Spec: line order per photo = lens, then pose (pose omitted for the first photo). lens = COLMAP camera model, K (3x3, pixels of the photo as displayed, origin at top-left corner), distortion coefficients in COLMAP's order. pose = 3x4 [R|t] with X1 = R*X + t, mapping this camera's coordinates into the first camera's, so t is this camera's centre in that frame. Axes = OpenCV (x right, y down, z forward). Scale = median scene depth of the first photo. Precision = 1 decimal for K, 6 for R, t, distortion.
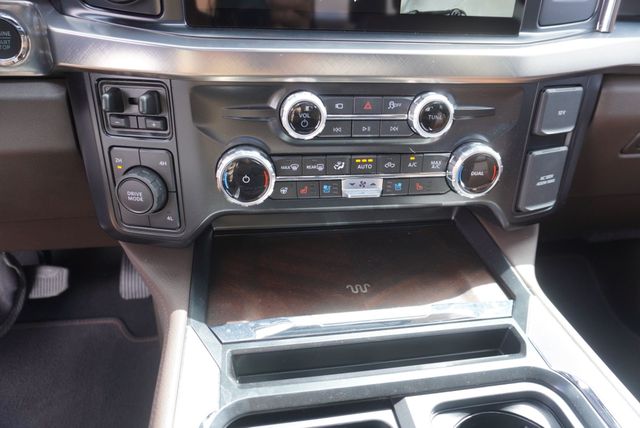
lens RADIAL K [[438.0, 0, 319.4], [0, 438.0, 214.0], [0, 0, 1]] dist [-0.018827, 0.016008]
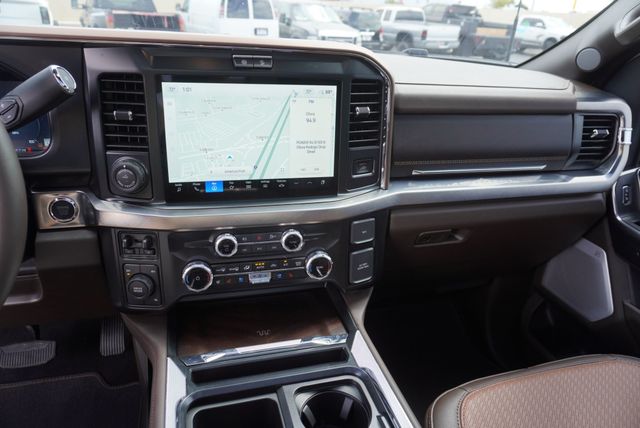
lens RADIAL K [[438.0, 0, 315.5], [0, 438.0, 219.0], [0, 0, 1]] dist [-0.018827, 0.016008]
pose [[0.993008, -0.038351, 0.111647, 0.139068], [0.050343, 0.993020, -0.106658, -0.101609], [-0.106777, 0.111533, 0.988008, -0.957909]]
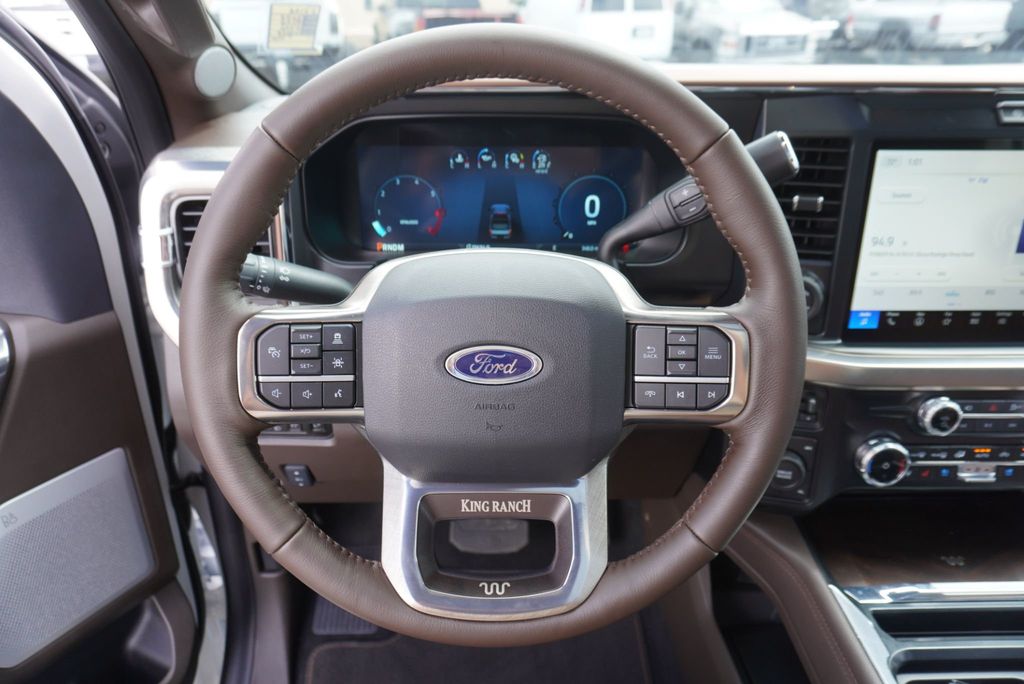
lens RADIAL K [[700.9, 0, 510.9], [0, 700.9, 354.5], [0, 0, 1]] dist [-0.018827, 0.016008]
pose [[0.990187, 0.020554, -0.138228, -0.885933], [-0.031884, 0.996264, -0.080262, -0.187772], [0.136062, 0.083881, 0.987143, -1.015897]]
